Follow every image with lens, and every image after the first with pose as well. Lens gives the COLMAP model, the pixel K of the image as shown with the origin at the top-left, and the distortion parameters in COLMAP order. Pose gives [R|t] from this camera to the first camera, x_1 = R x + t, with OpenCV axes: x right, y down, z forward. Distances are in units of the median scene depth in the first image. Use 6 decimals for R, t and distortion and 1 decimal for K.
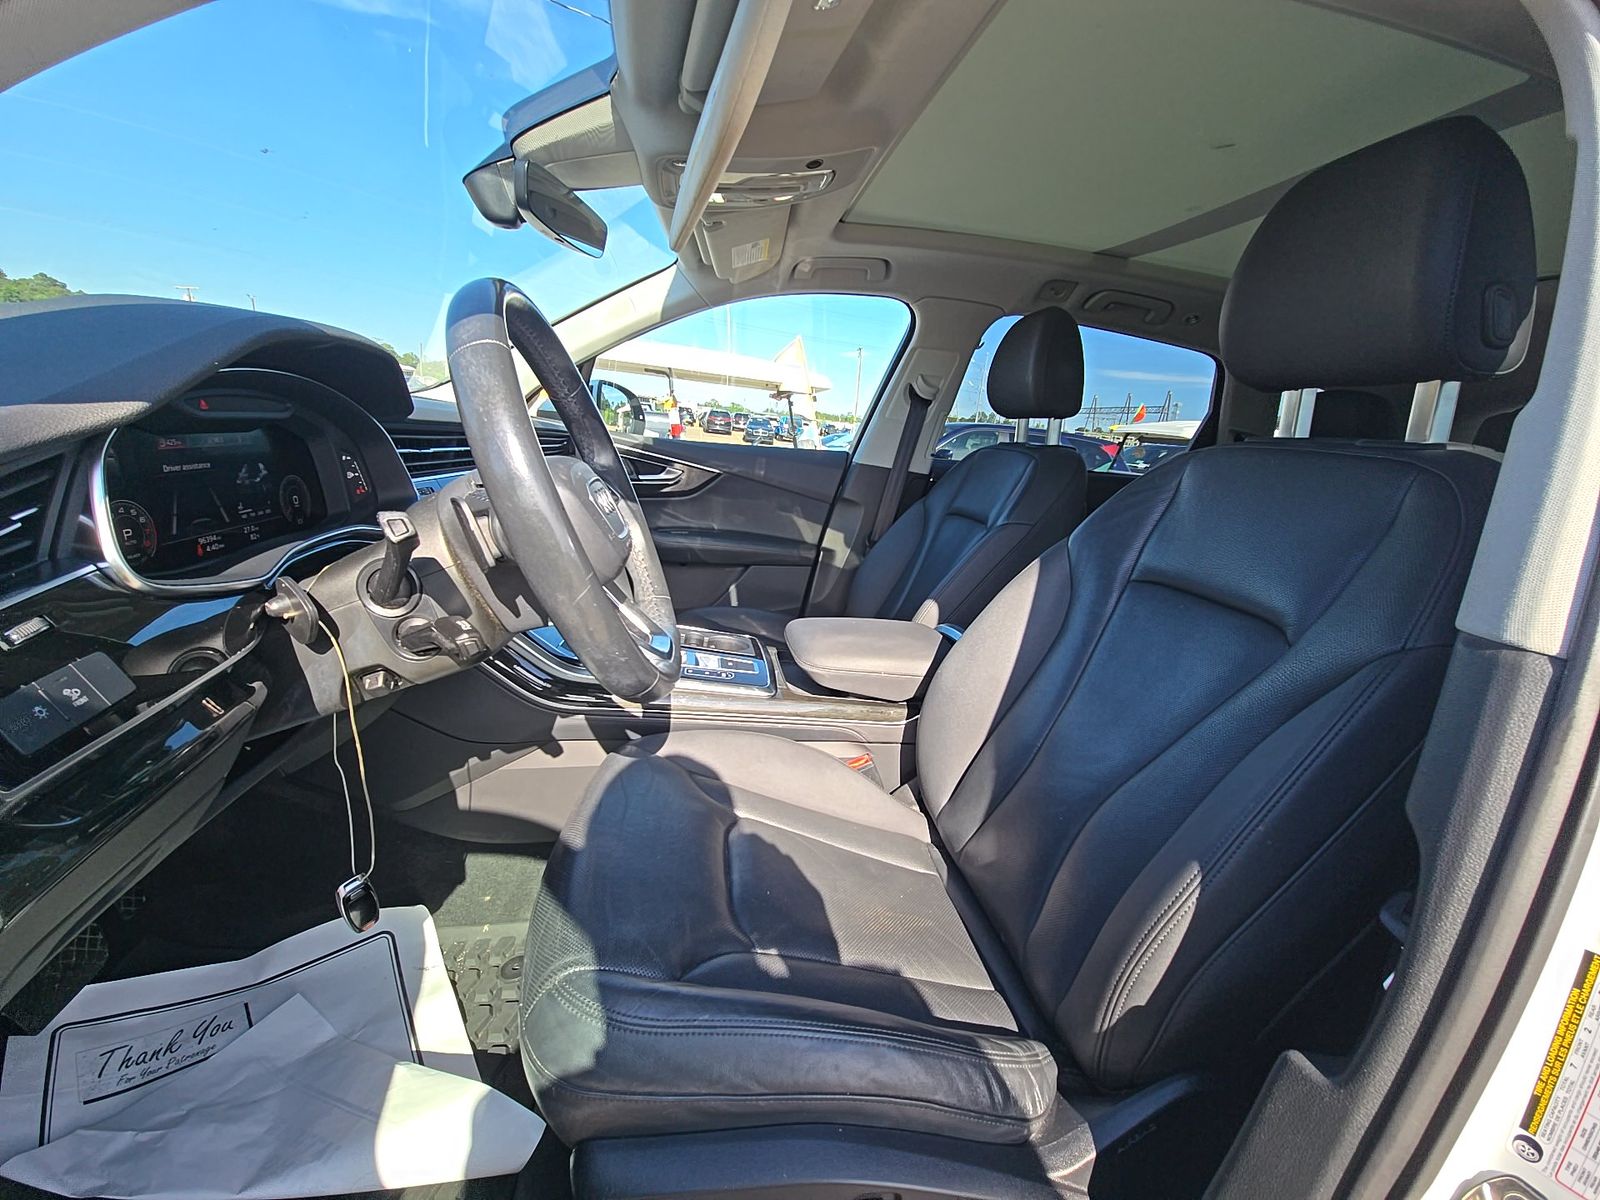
lens RADIAL K [[651.5, 0, 806.6], [0, 651.5, 595.2], [0, 0, 1]] dist [0.014724, -0.011283]
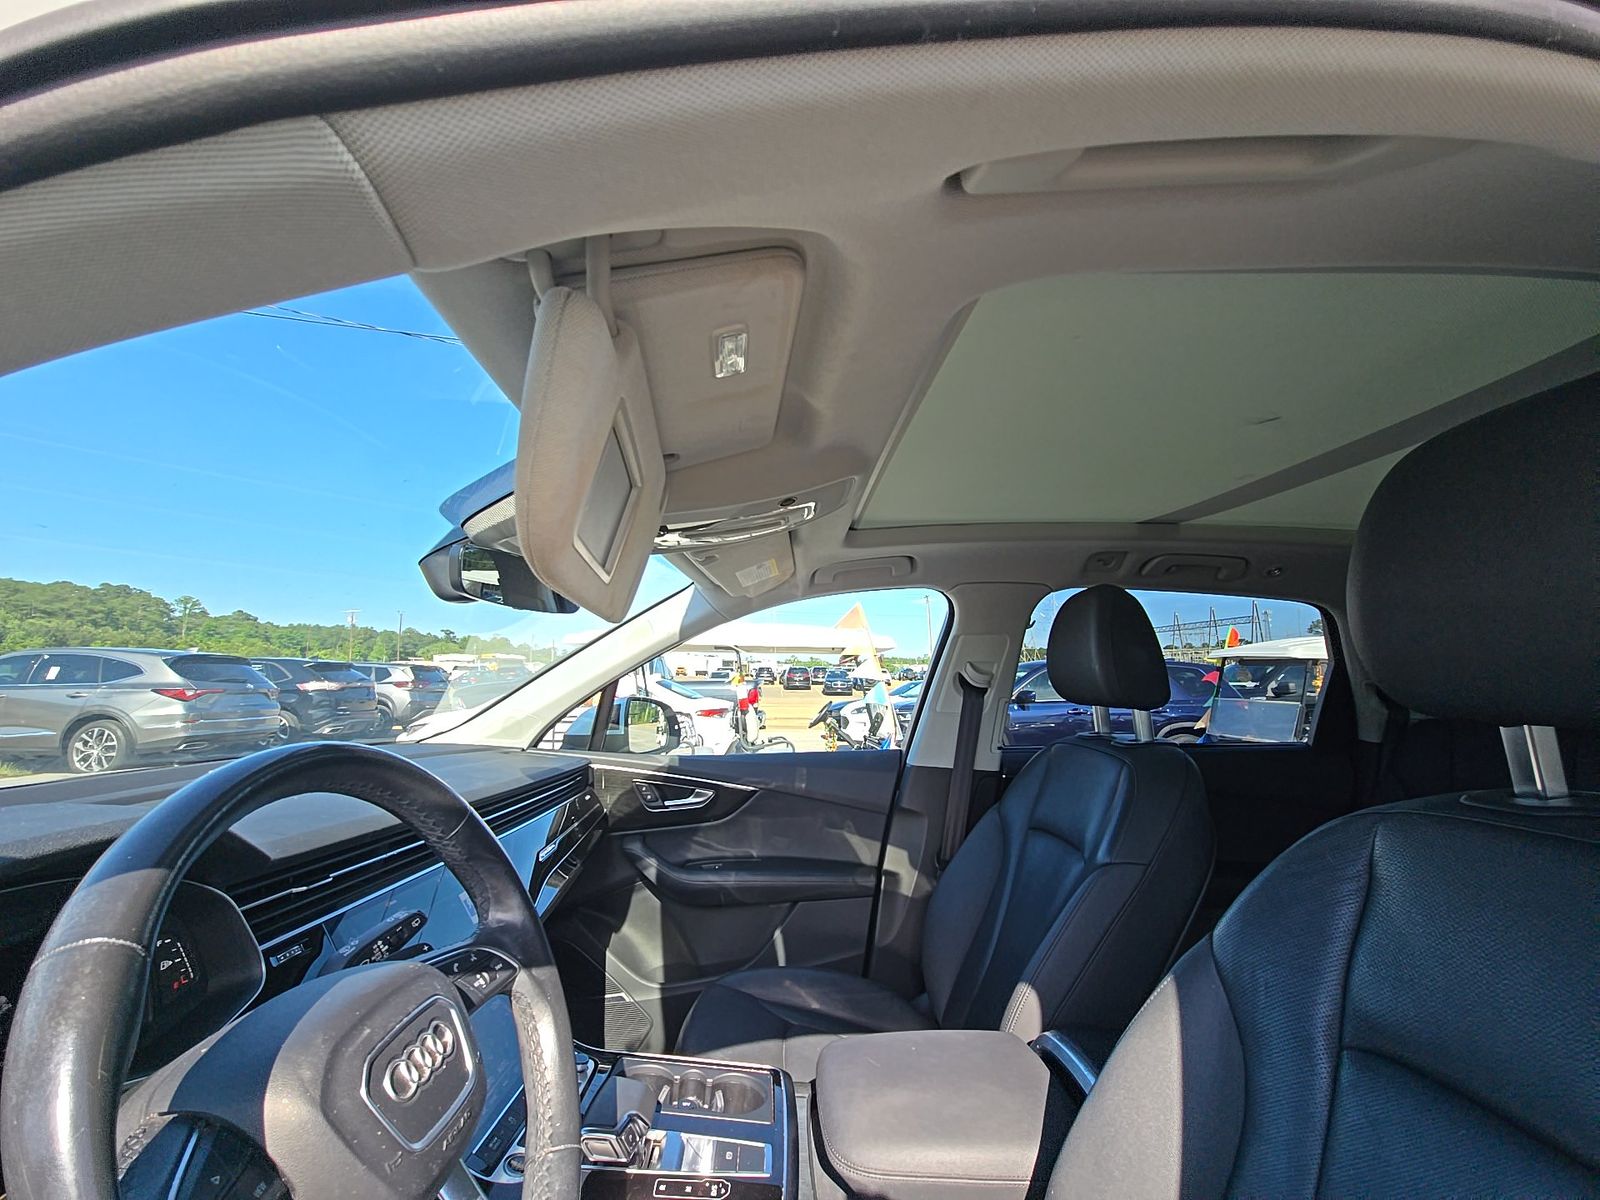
lens RADIAL K [[651.5, 0, 805.9], [0, 651.5, 597.0], [0, 0, 1]] dist [0.014724, -0.011283]
pose [[0.987804, -0.112808, -0.107323, 0.056875], [0.065919, 0.927440, -0.368118, -0.100658], [0.141062, 0.356553, 0.923564, 0.109859]]
